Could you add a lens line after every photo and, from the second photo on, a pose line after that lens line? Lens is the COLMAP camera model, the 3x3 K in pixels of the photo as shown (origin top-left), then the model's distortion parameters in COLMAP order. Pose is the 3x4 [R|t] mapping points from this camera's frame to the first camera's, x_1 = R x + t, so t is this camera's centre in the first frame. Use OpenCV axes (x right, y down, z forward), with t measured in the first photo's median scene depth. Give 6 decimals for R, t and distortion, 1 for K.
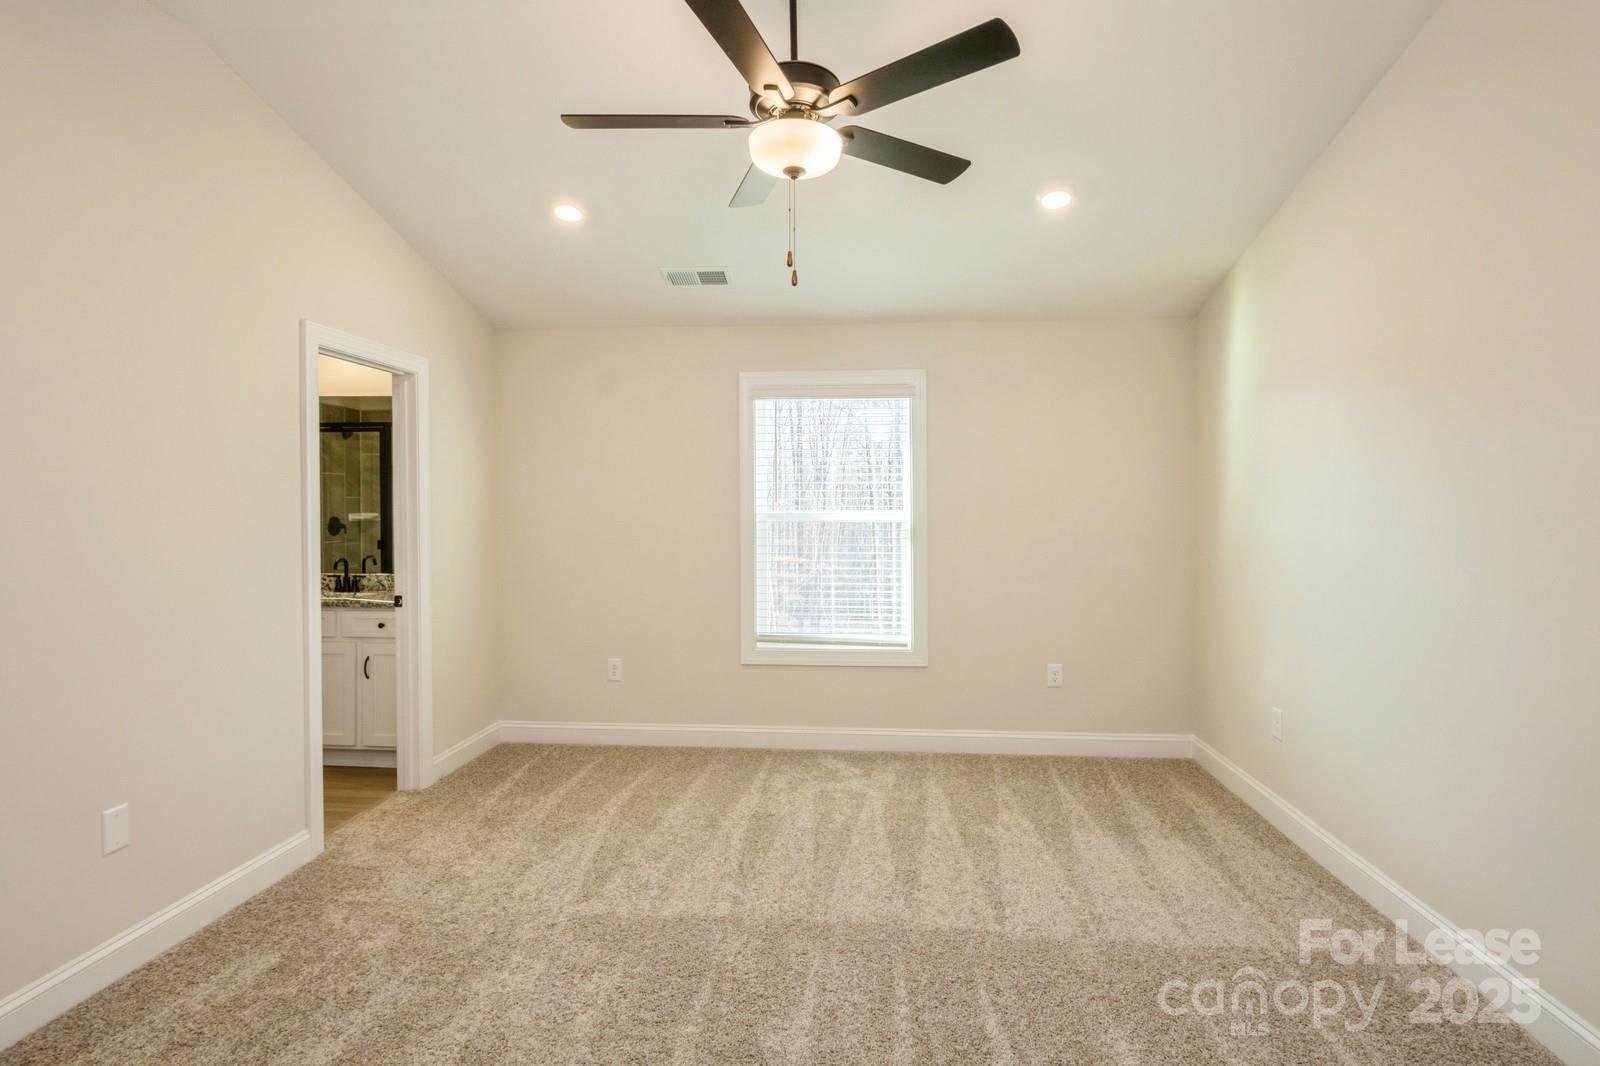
lens RADIAL K [[823.7, 0, 799.5], [0, 823.7, 513.7], [0, 0, 1]] dist [-0.000911, -0.000911]
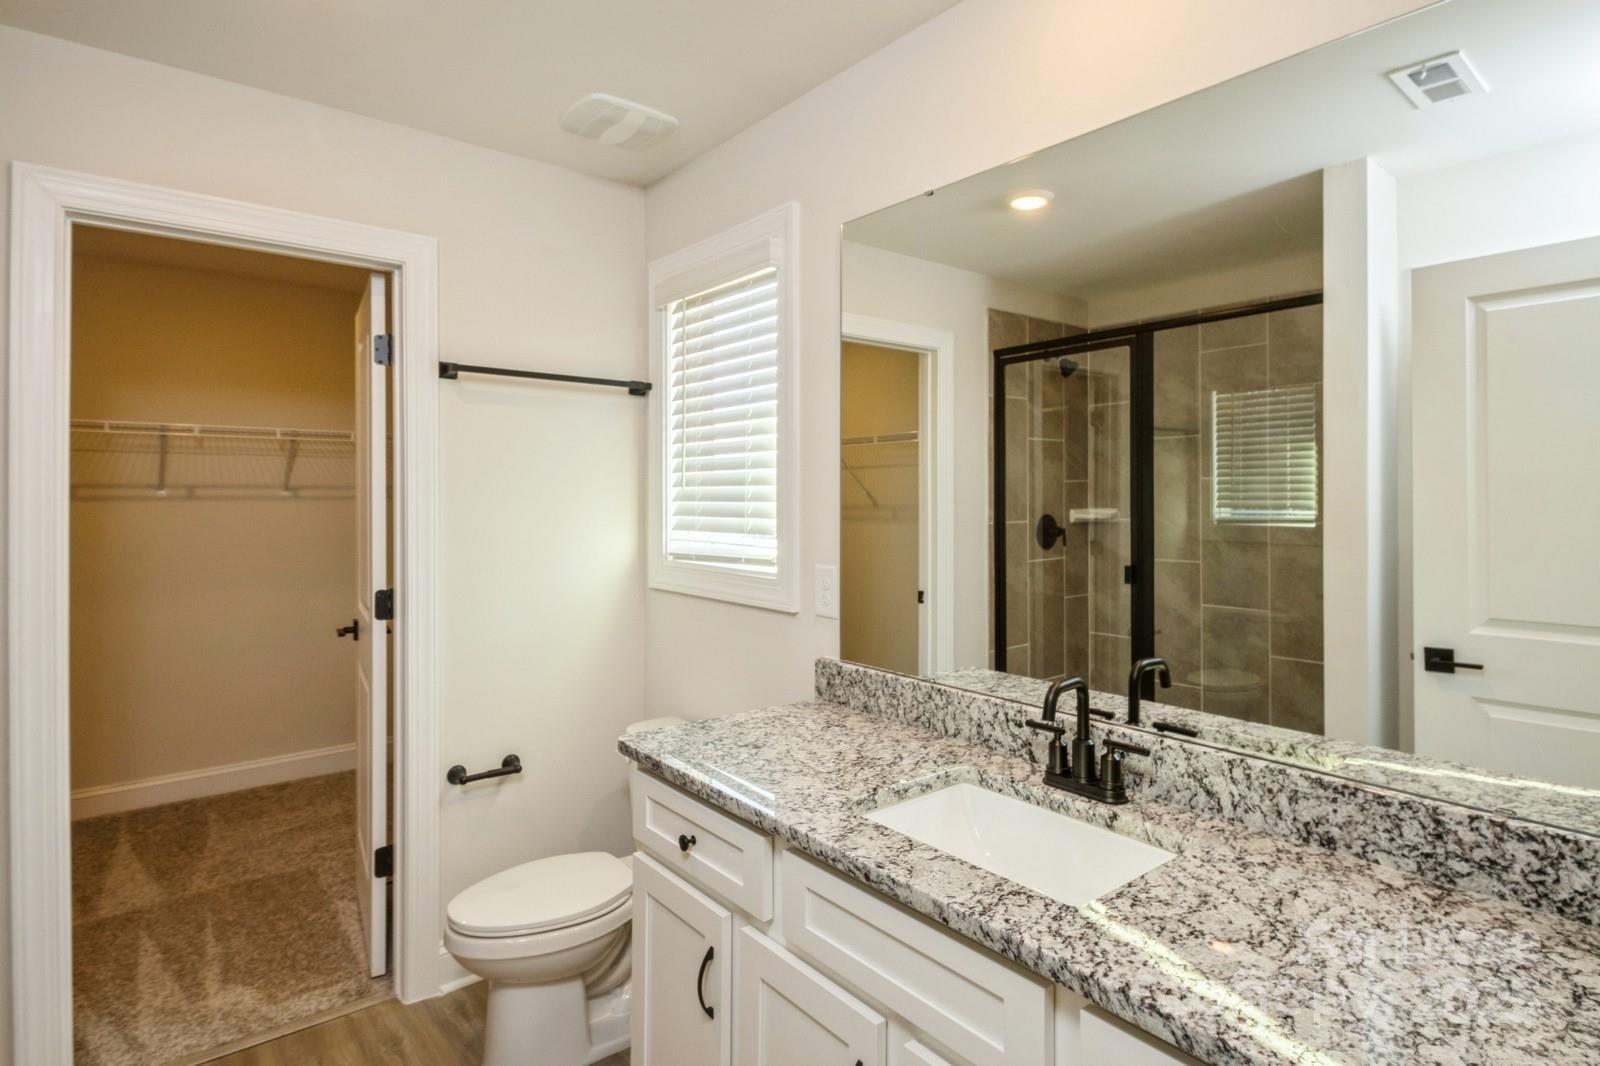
lens RADIAL K [[823.7, 0, 799.5], [0, 823.7, 513.7], [0, 0, 1]] dist [-0.000911, -0.000911]
pose [[0.692957, 0.009532, -0.720916, -0.290241], [0.000837, 0.999901, 0.014025, -0.005859], [0.720979, -0.010322, 0.692880, 0.513391]]
